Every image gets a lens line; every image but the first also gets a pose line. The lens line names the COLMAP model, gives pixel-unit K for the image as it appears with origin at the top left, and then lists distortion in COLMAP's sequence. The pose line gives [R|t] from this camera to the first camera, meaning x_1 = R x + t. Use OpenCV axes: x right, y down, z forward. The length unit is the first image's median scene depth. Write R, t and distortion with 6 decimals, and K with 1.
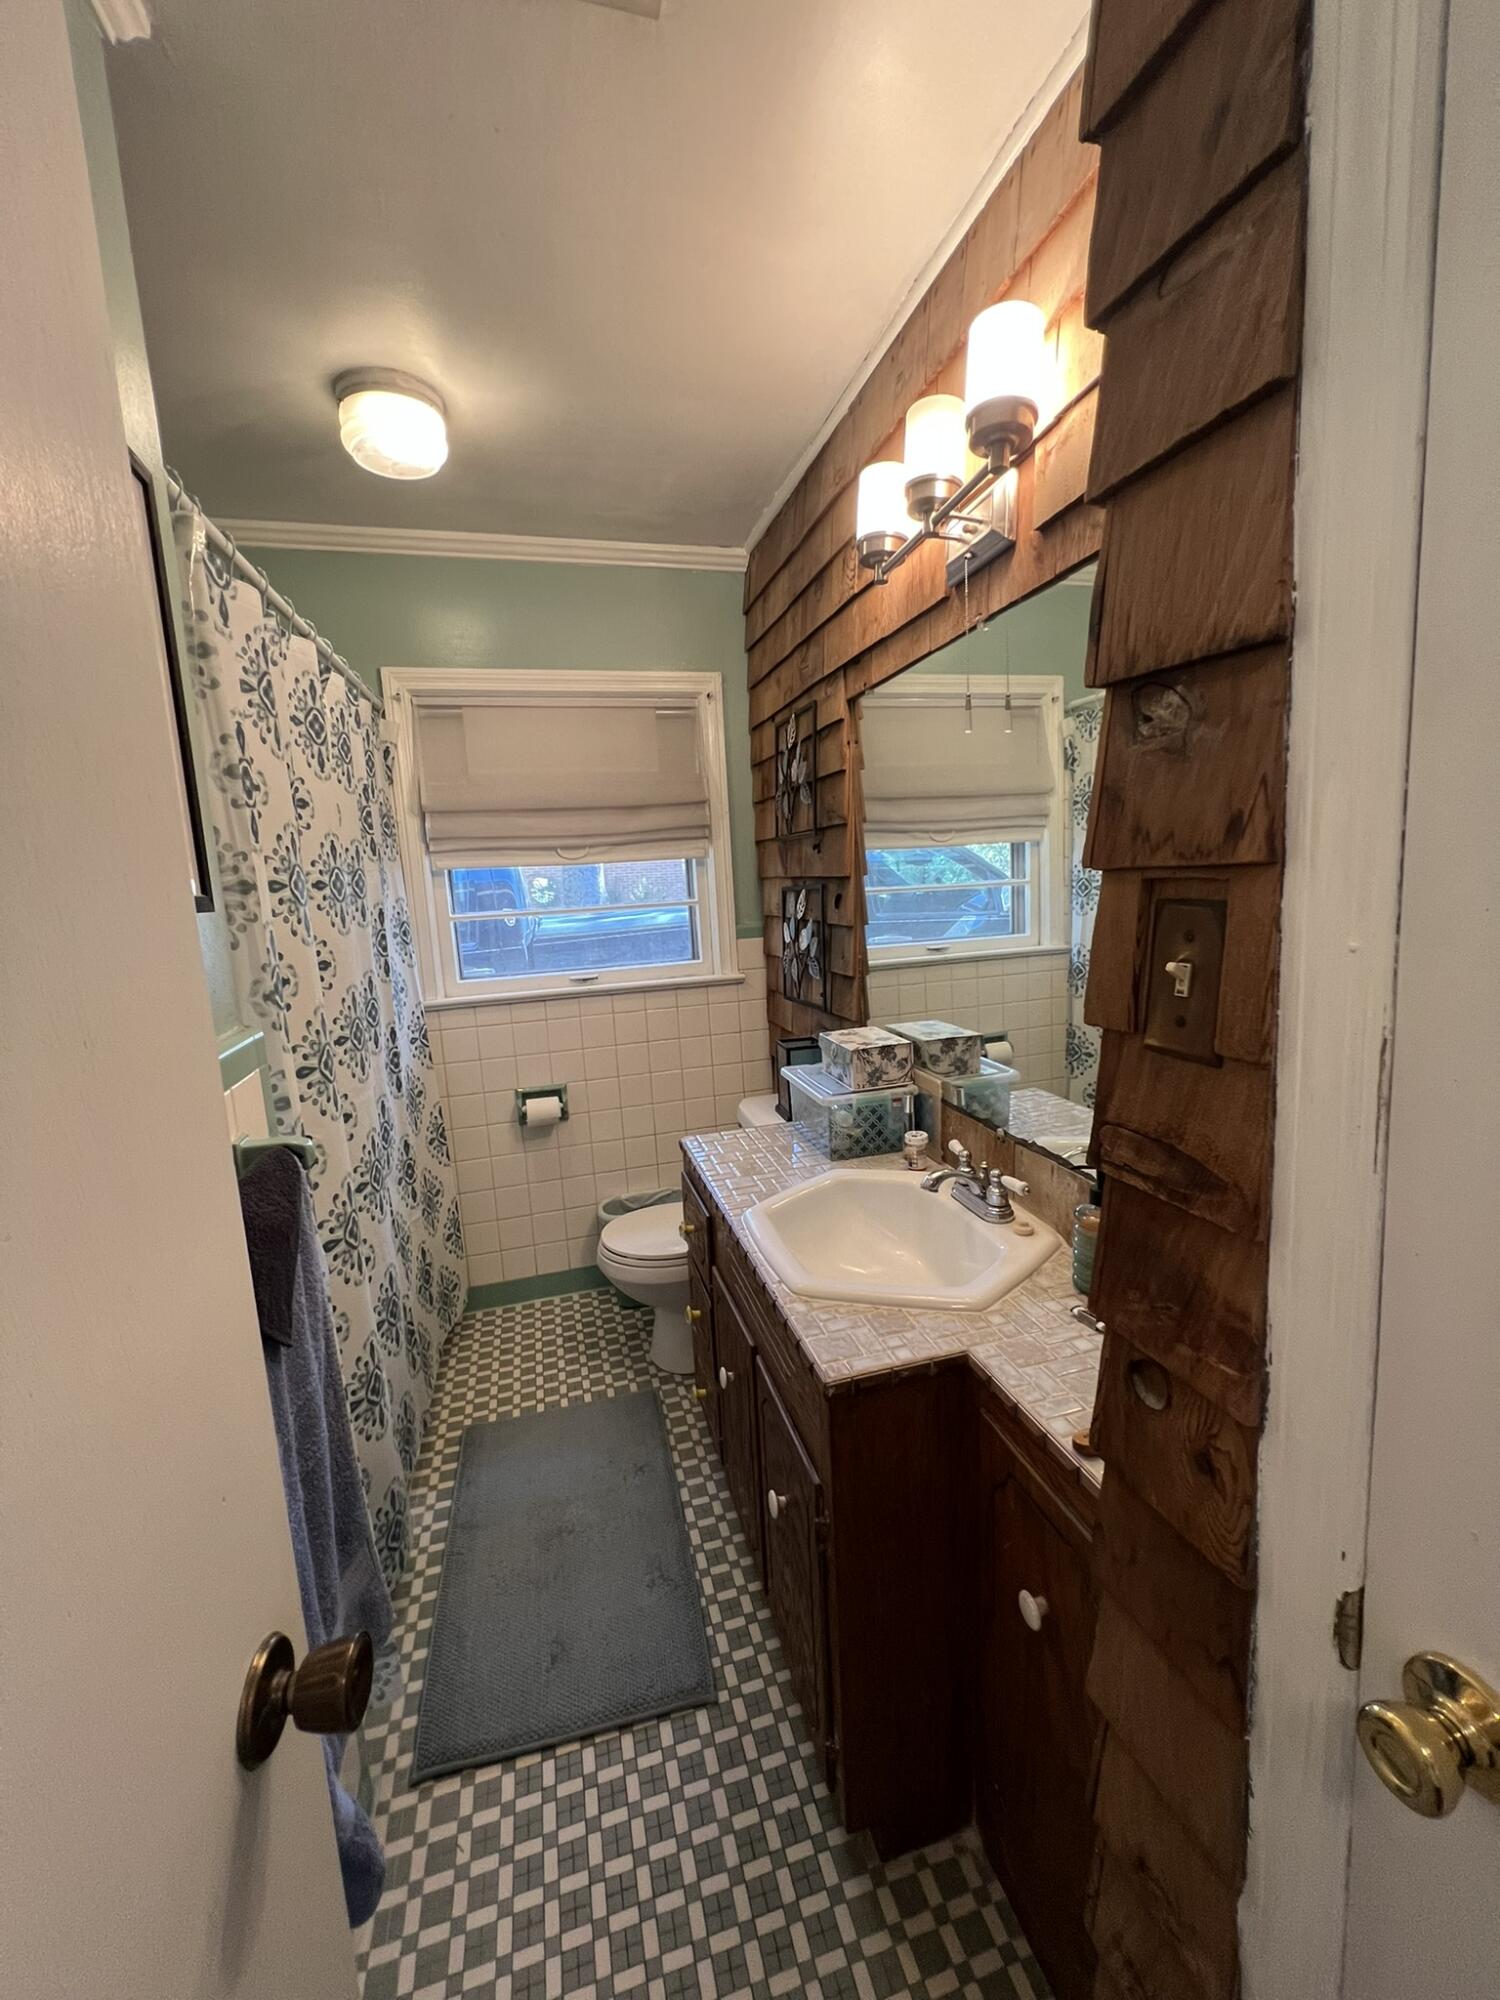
lens RADIAL K [[801.5, 0, 751.1], [0, 801.5, 997.3], [0, 0, 1]] dist [-0.018464, -0.000169]
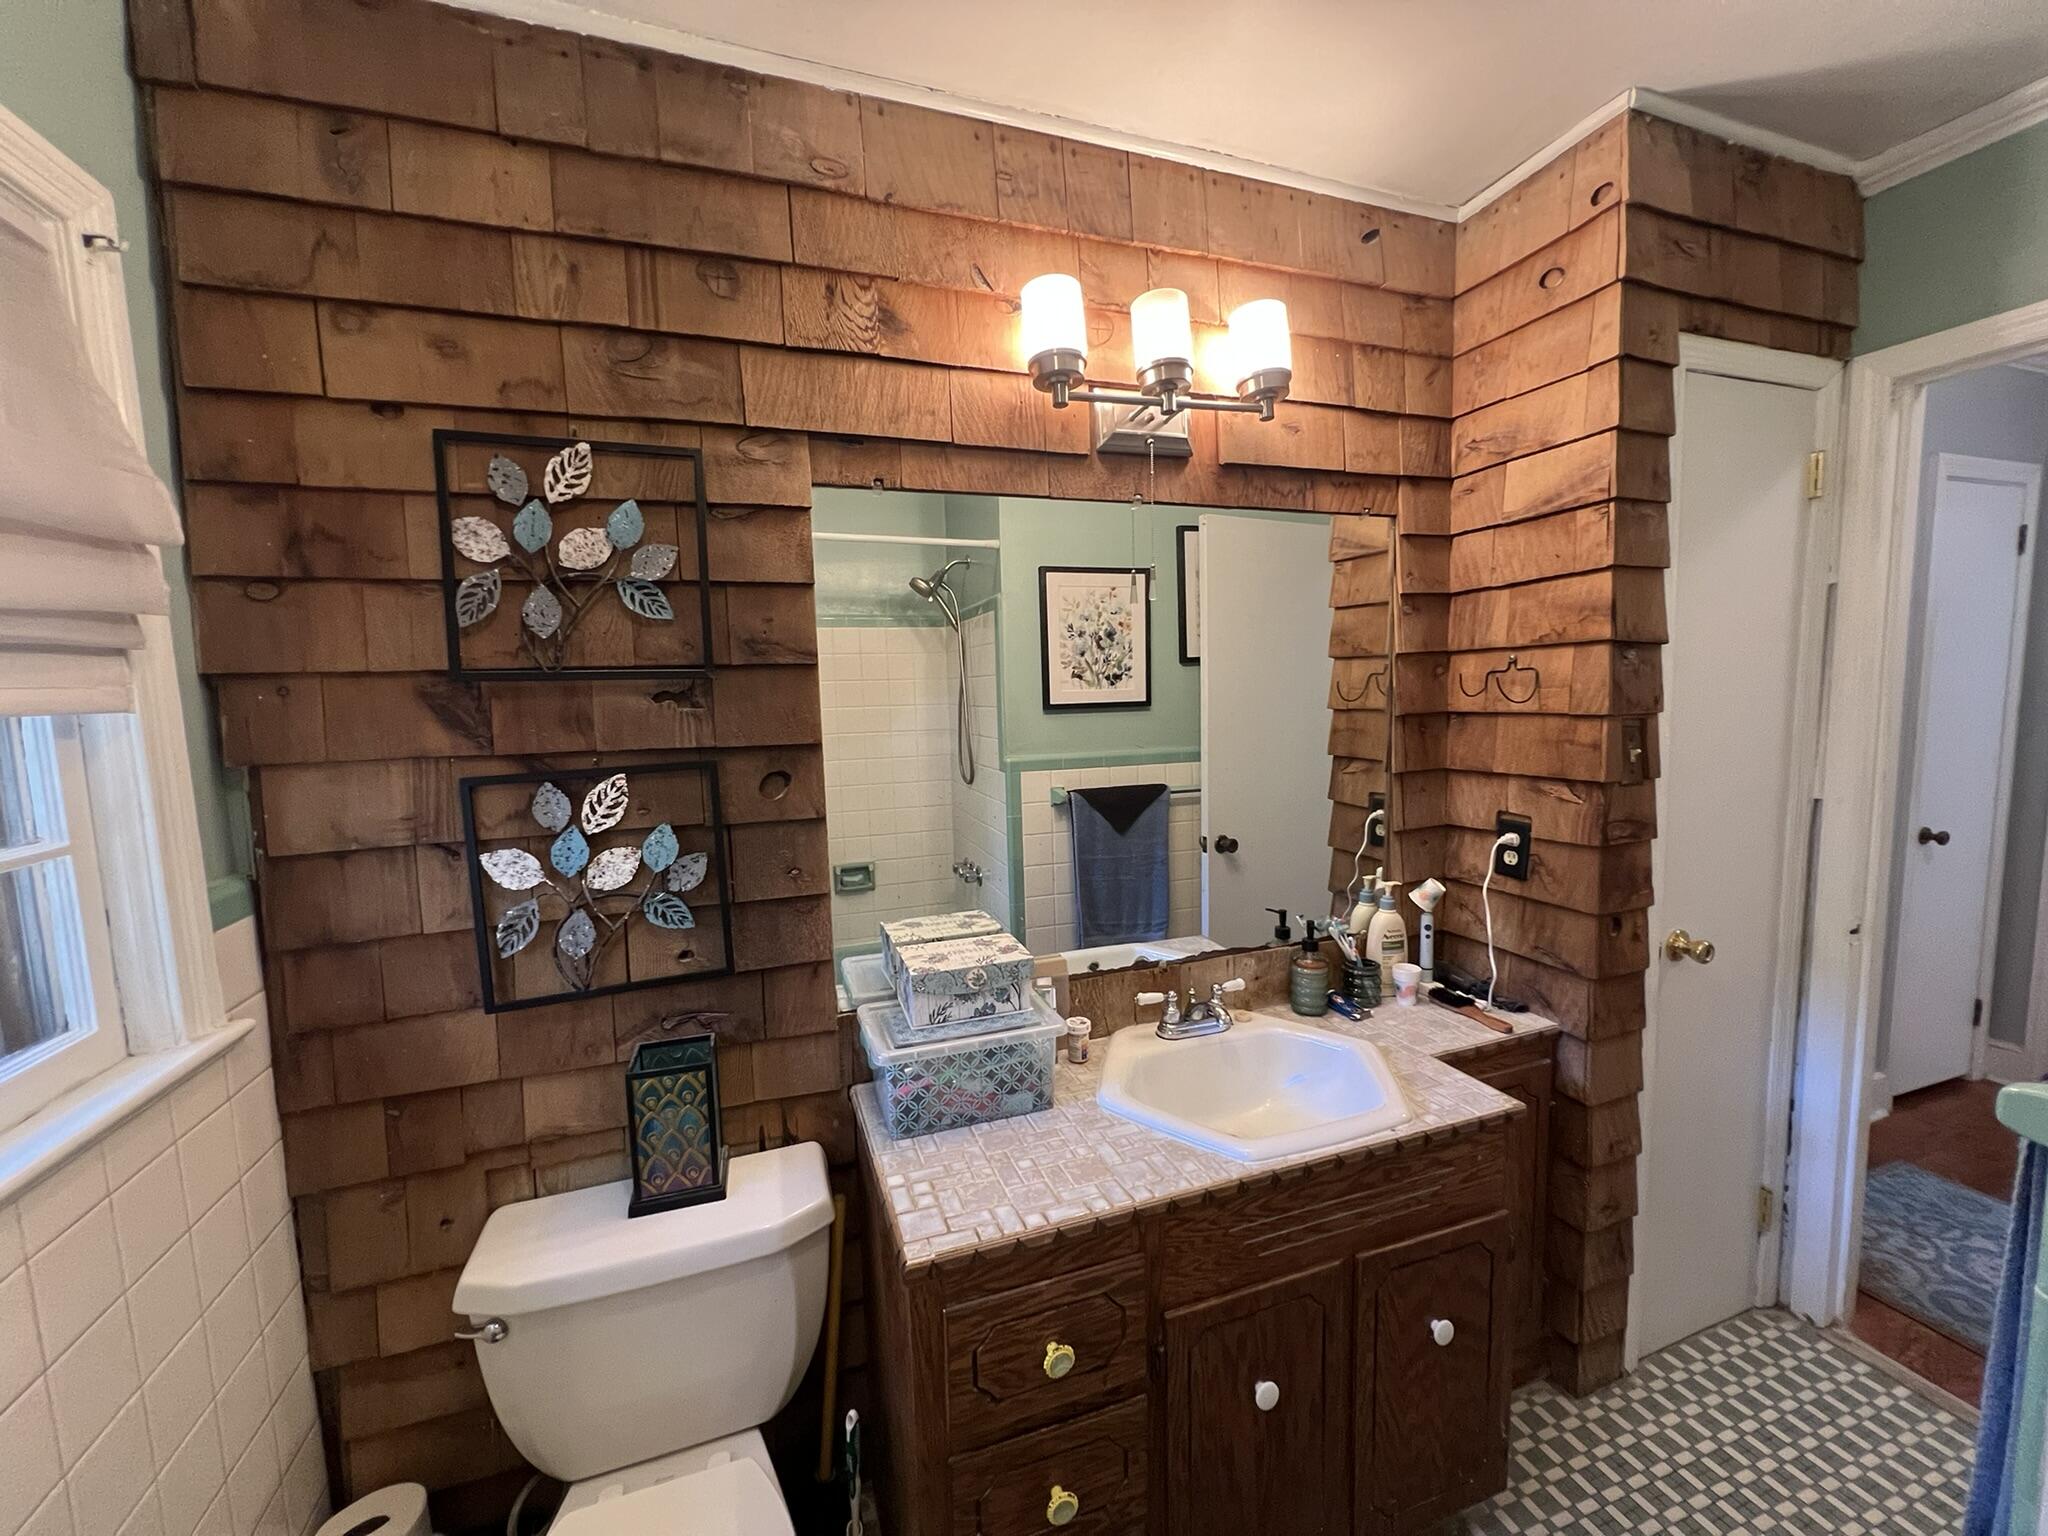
lens RADIAL K [[820.7, 0, 1021.5], [0, 820.7, 765.2], [0, 0, 1]] dist [-0.018464, -0.000169]
pose [[-0.069303, -0.040461, 0.996775, -0.626565], [0.178939, 0.982468, 0.052321, -0.153238], [-0.981416, 0.181987, -0.060848, 0.975485]]
